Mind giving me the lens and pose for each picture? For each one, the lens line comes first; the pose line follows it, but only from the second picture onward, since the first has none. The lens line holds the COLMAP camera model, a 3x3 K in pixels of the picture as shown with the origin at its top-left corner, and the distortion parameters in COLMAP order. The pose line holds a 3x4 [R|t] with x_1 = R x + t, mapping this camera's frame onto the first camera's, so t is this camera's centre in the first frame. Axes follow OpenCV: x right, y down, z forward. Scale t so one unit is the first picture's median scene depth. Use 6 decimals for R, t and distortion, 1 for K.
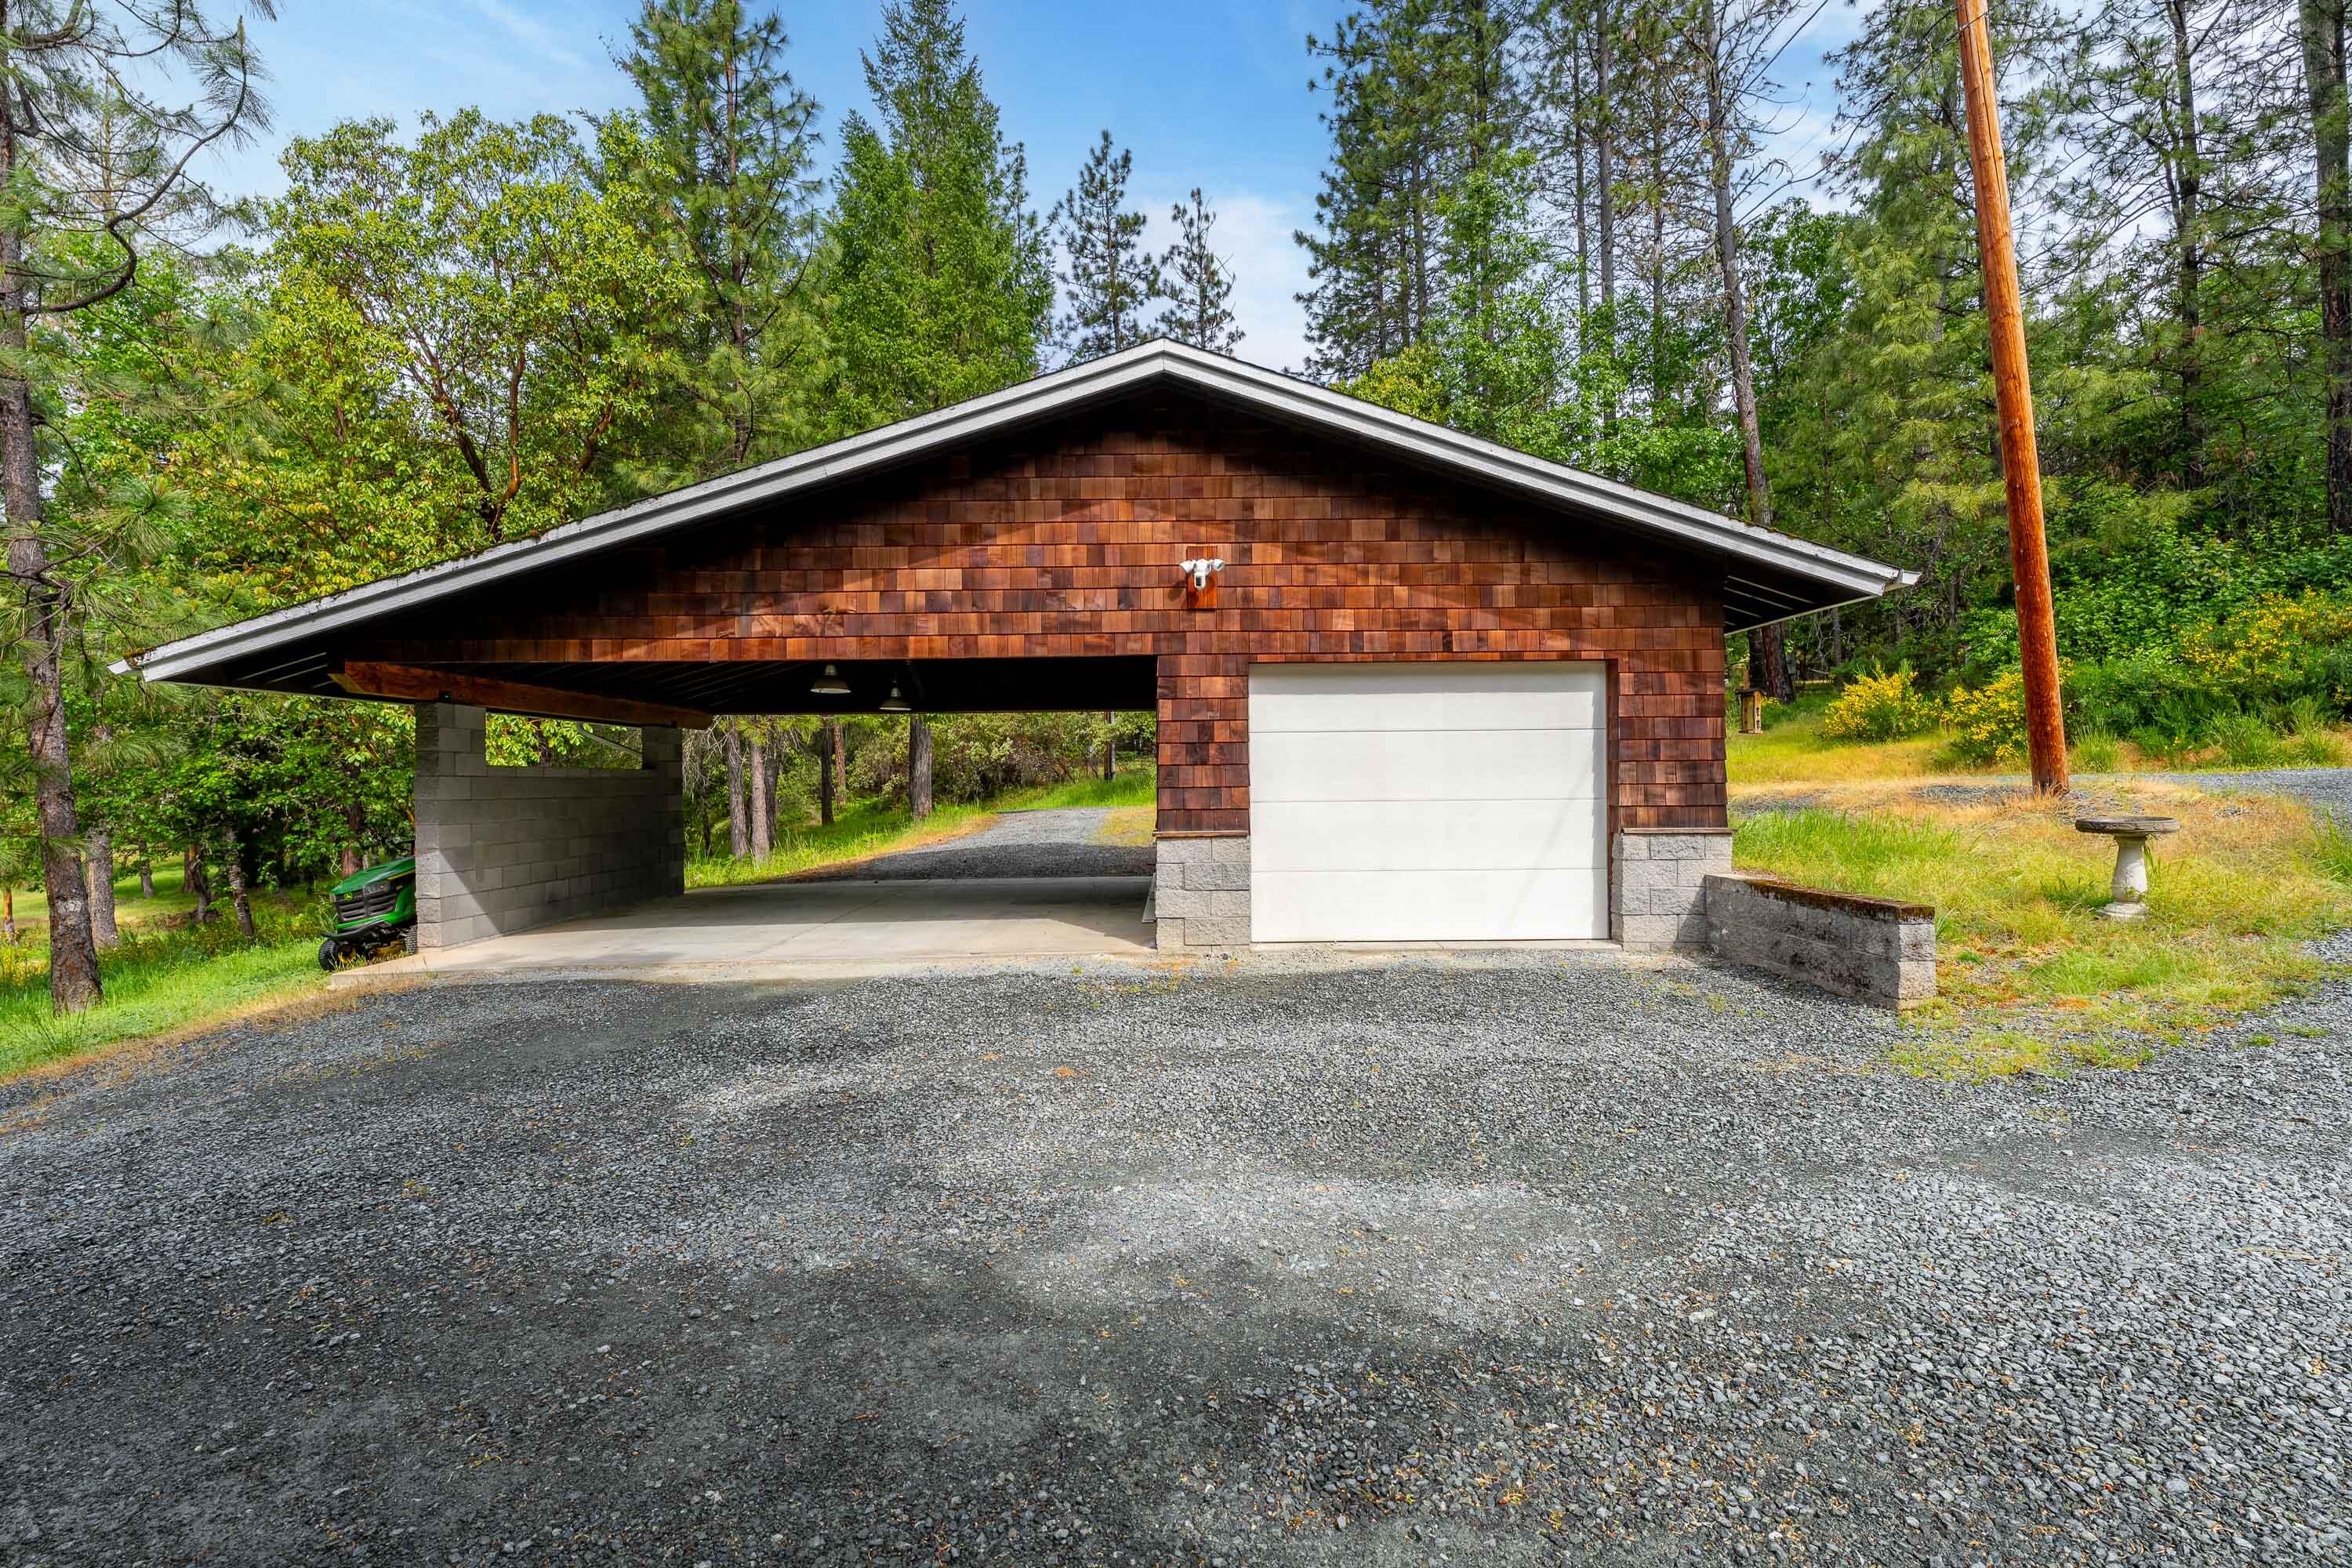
lens RADIAL K [[1035.2, 0, 1187.0], [0, 1035.2, 776.6], [0, 0, 1]] dist [-0.002924, 0.000285]
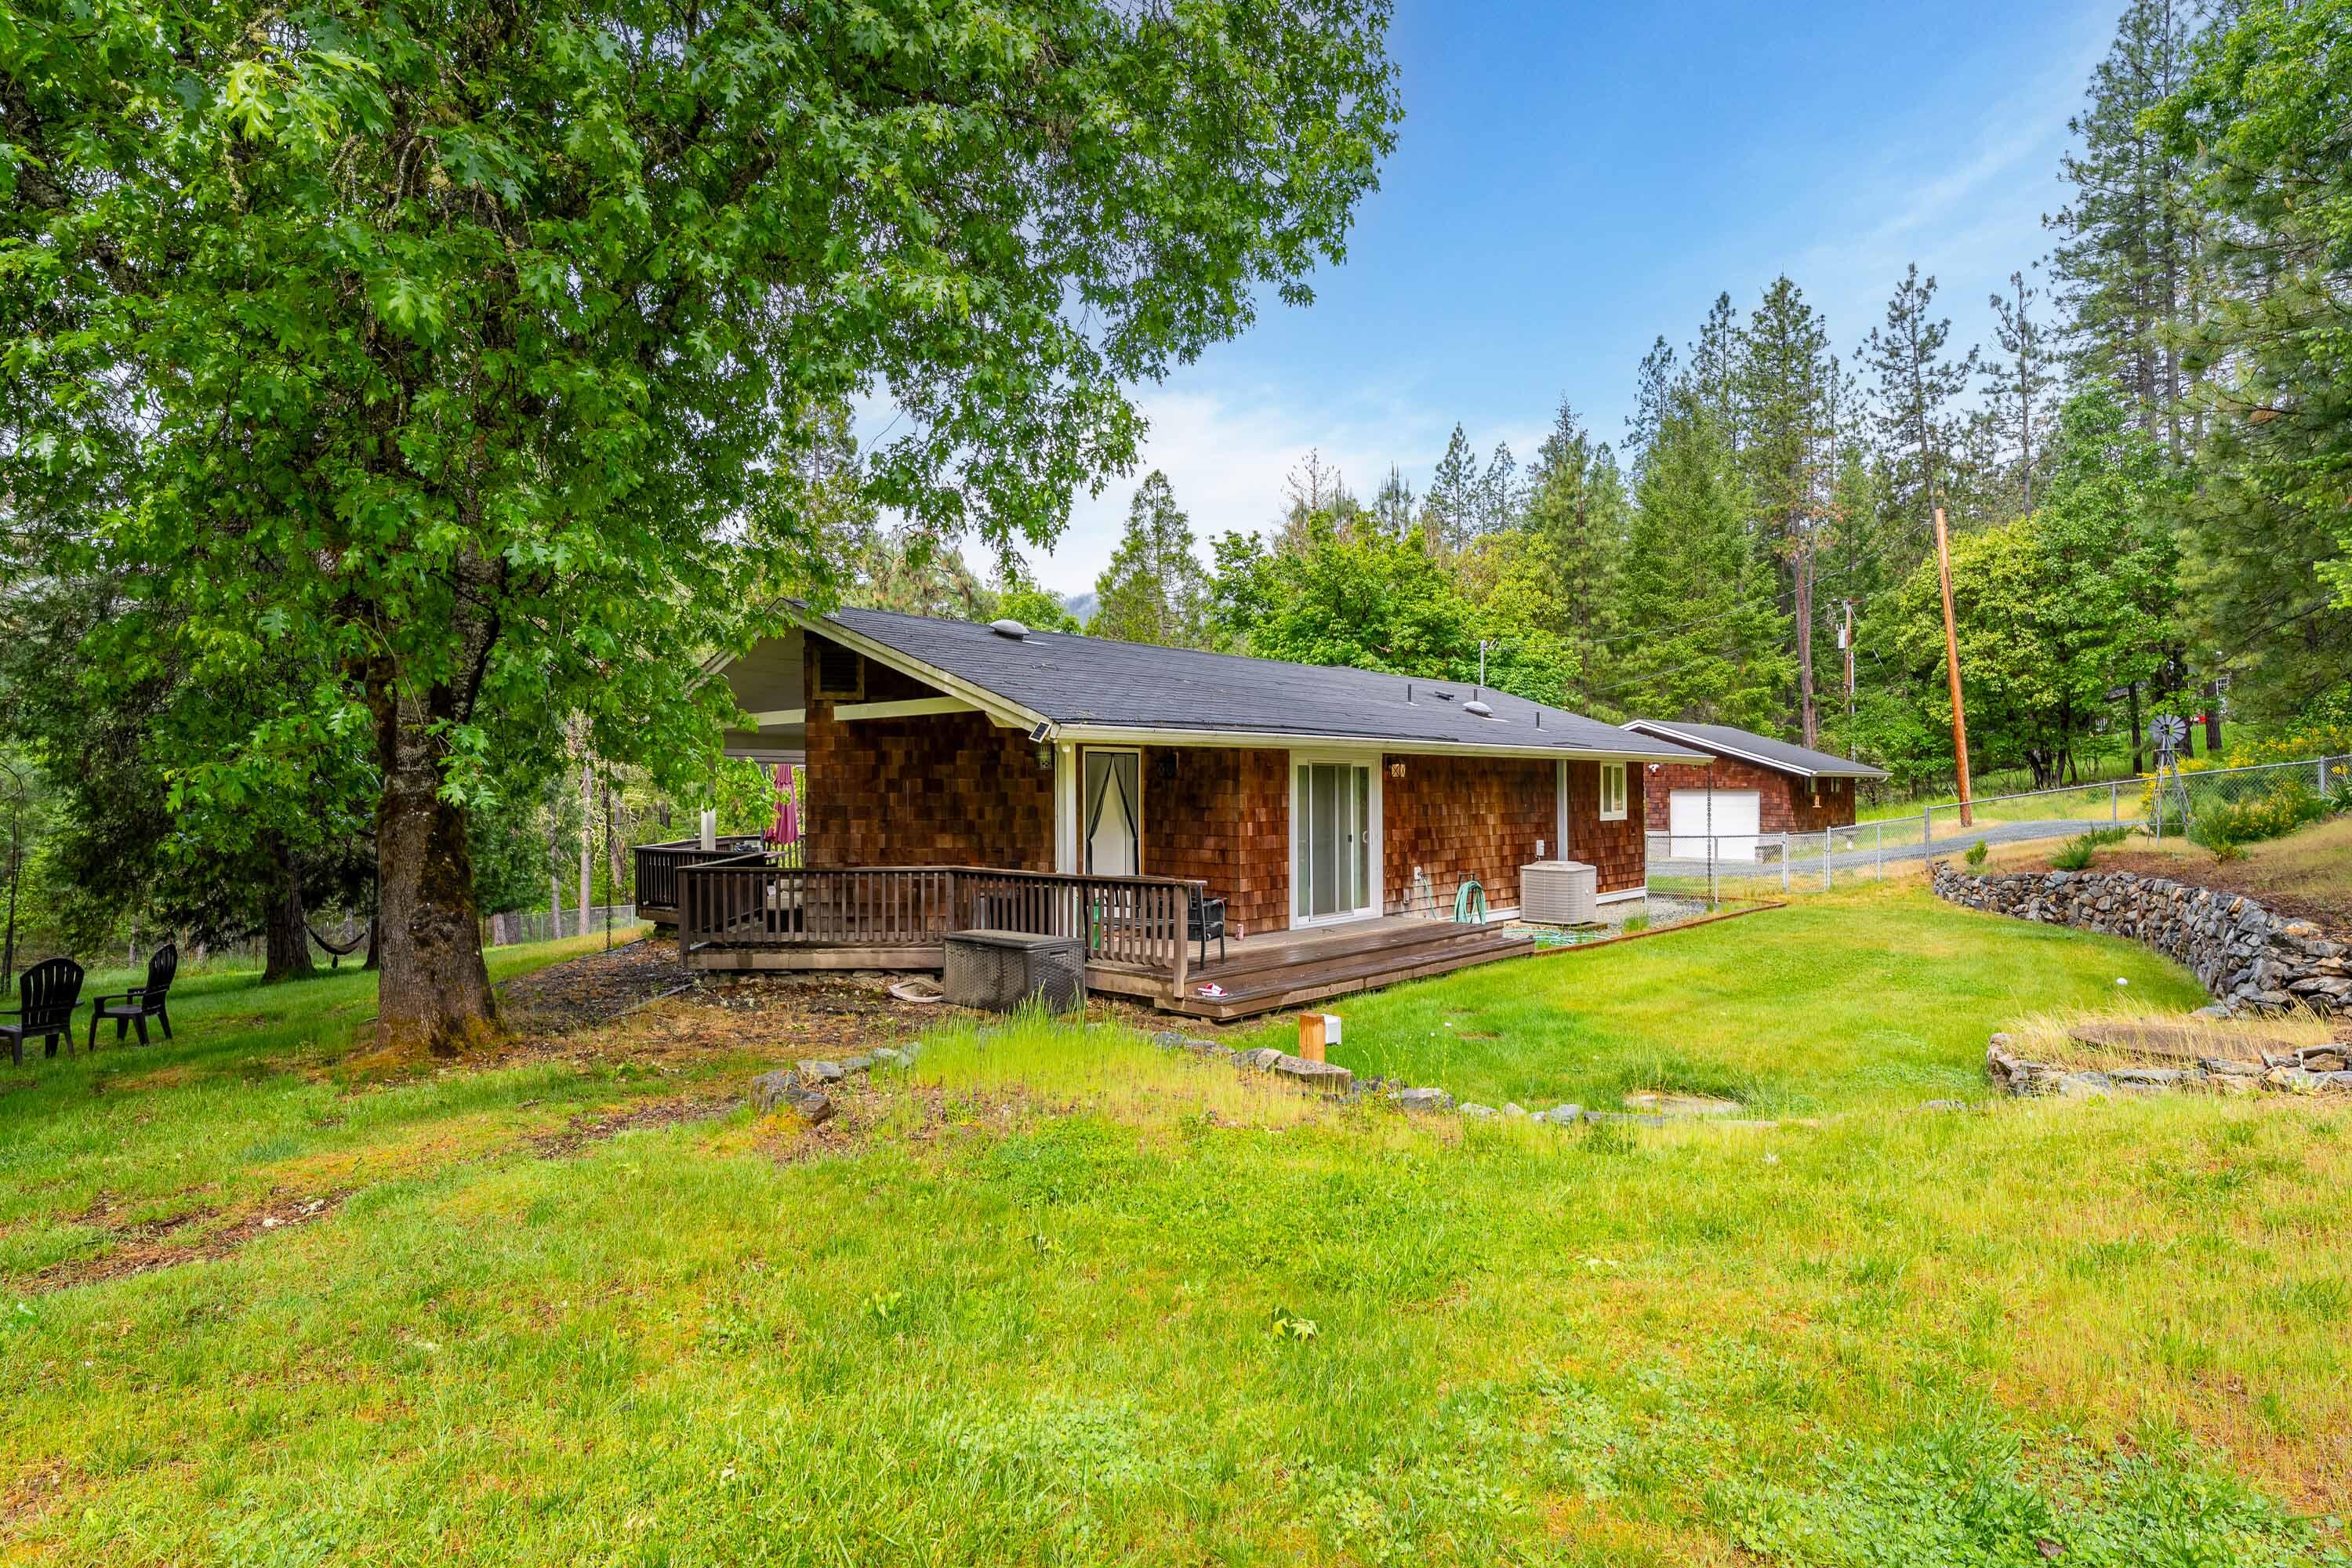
lens RADIAL K [[1221.4, 0, 1171.3], [0, 1221.4, 761.2], [0, 0, 1]] dist [0.001302, -0.000176]
pose [[0.691359, -0.004475, -0.722498, 1.669040], [-0.003015, 0.999954, -0.009078, -0.127586], [0.722505, 0.008455, 0.691314, -2.883519]]
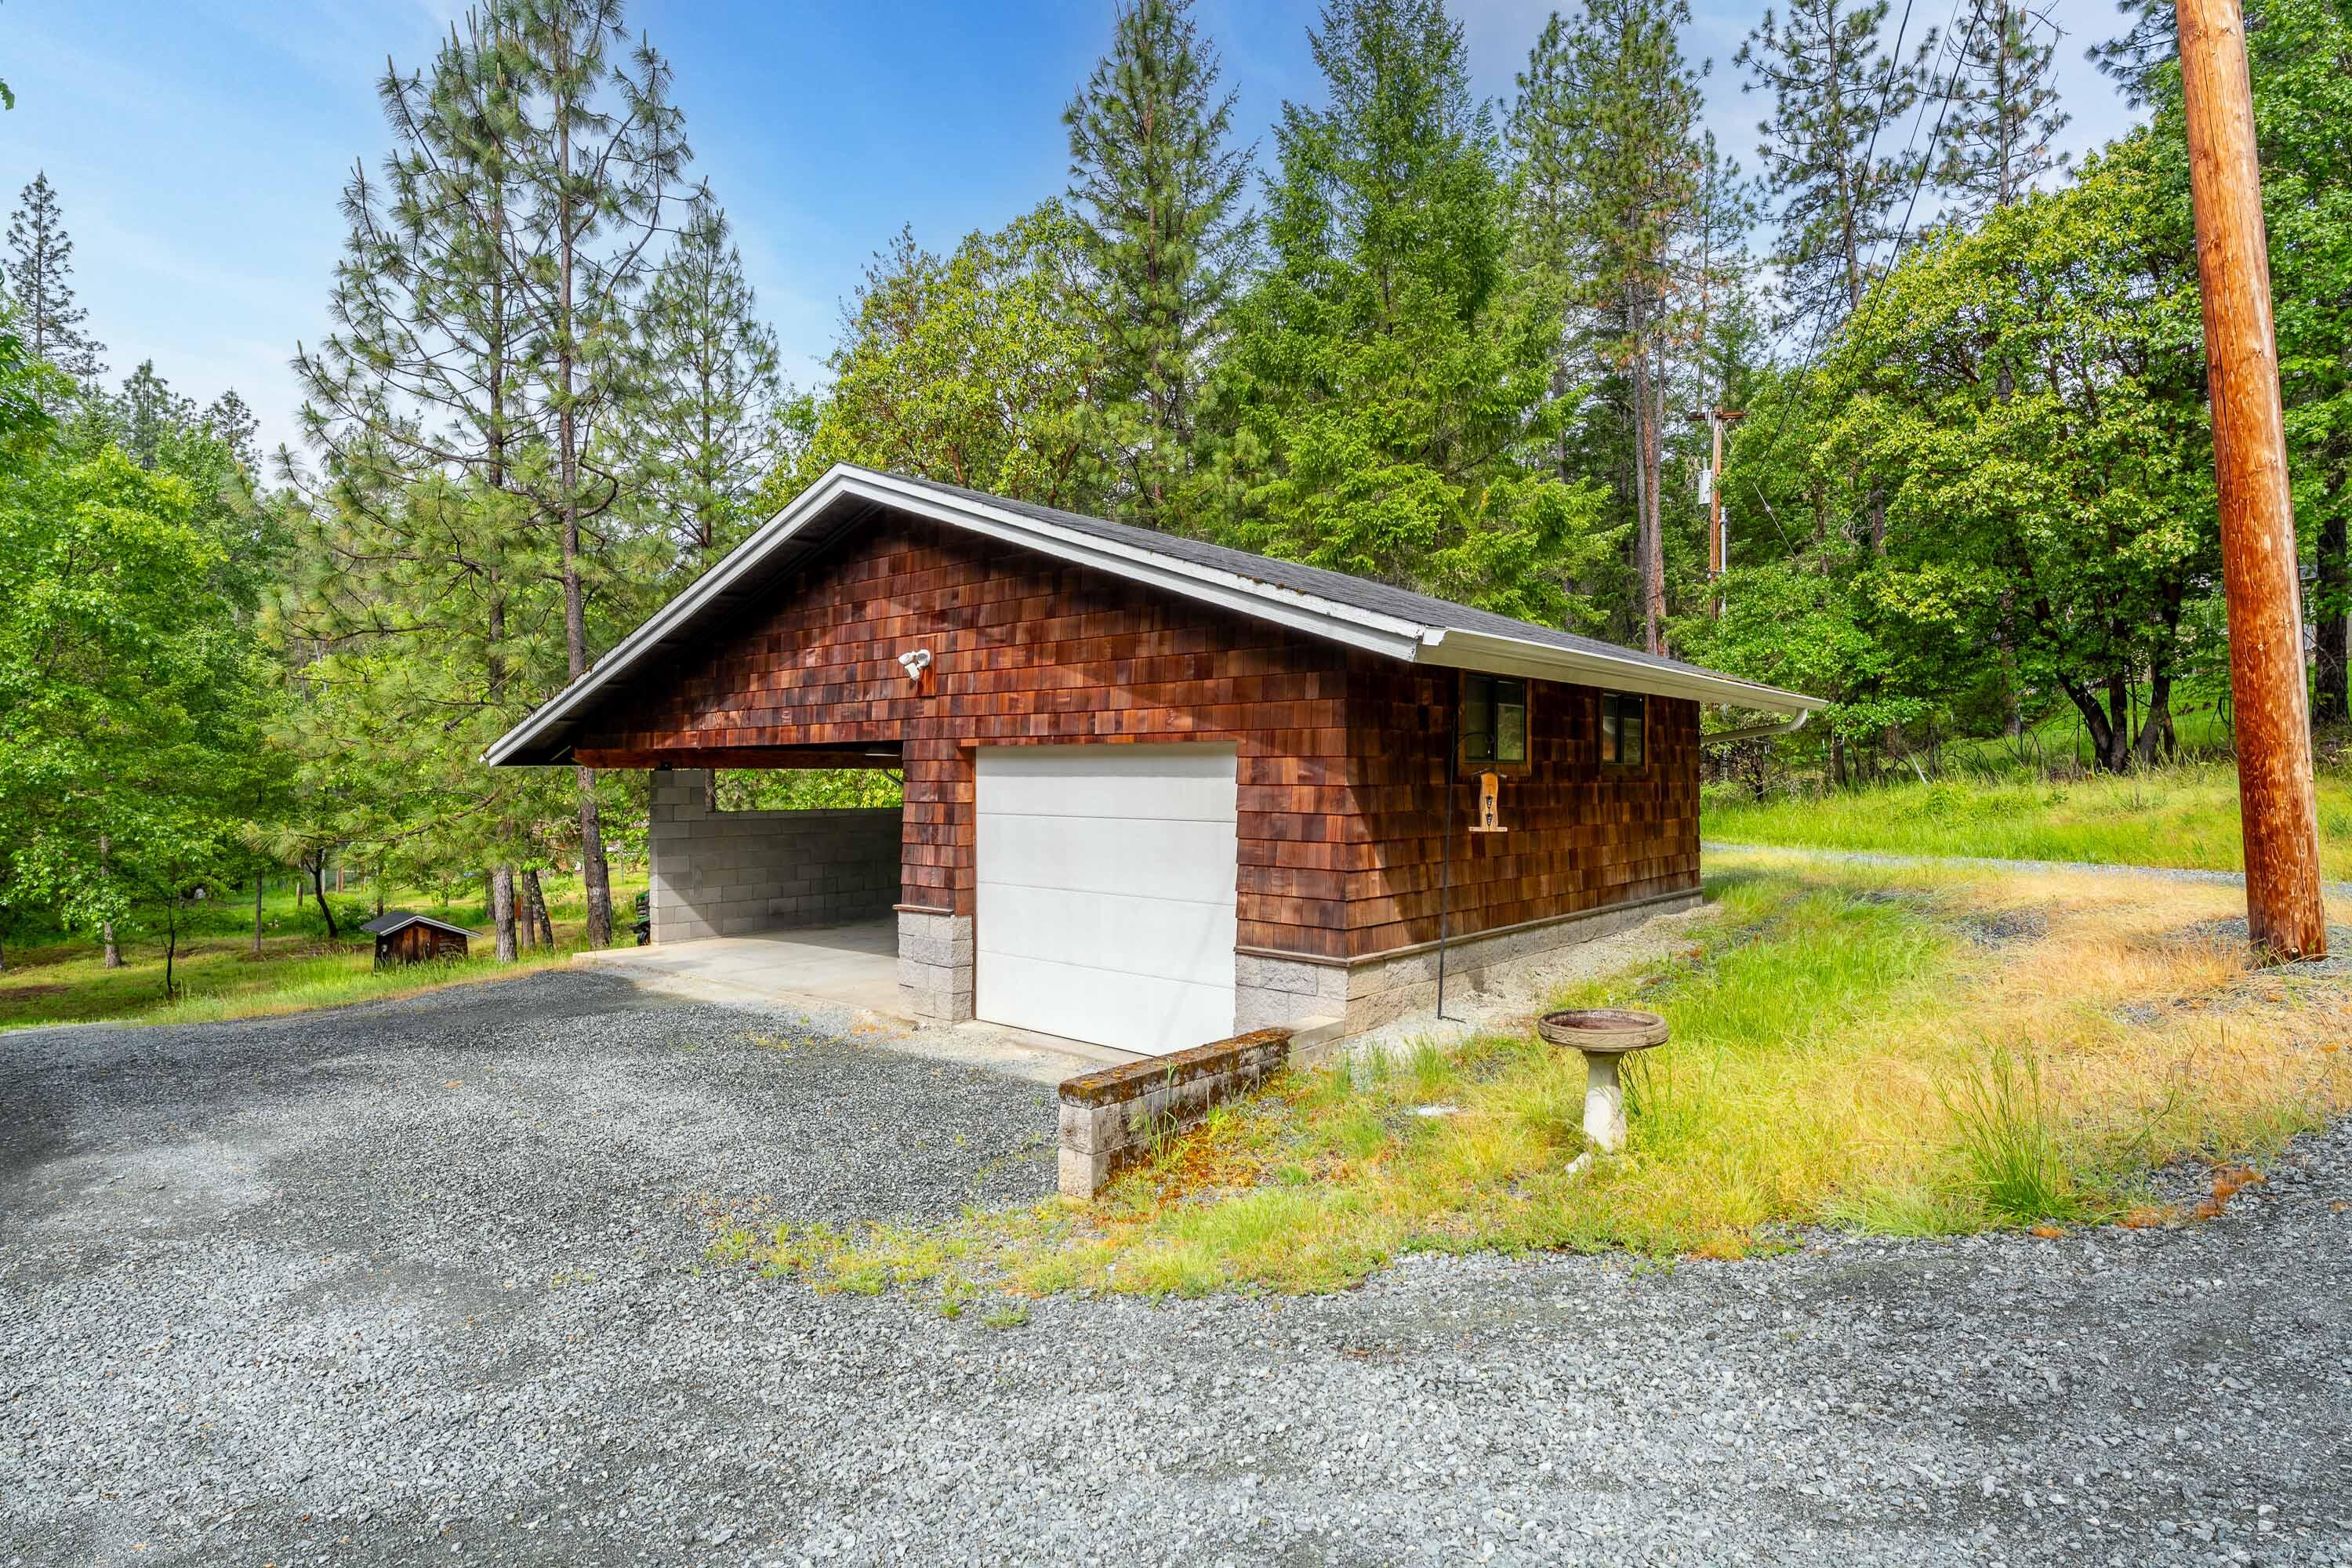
lens RADIAL K [[1221.4, 0, 1176.9], [0, 1221.4, 782.2], [0, 0, 1]] dist [0.001302, -0.000176]
pose [[0.747622, 0.014853, -0.663958, 0.758081], [-0.004767, 0.999844, 0.016999, -0.071508], [0.664107, -0.009543, 0.747577, 0.177081]]
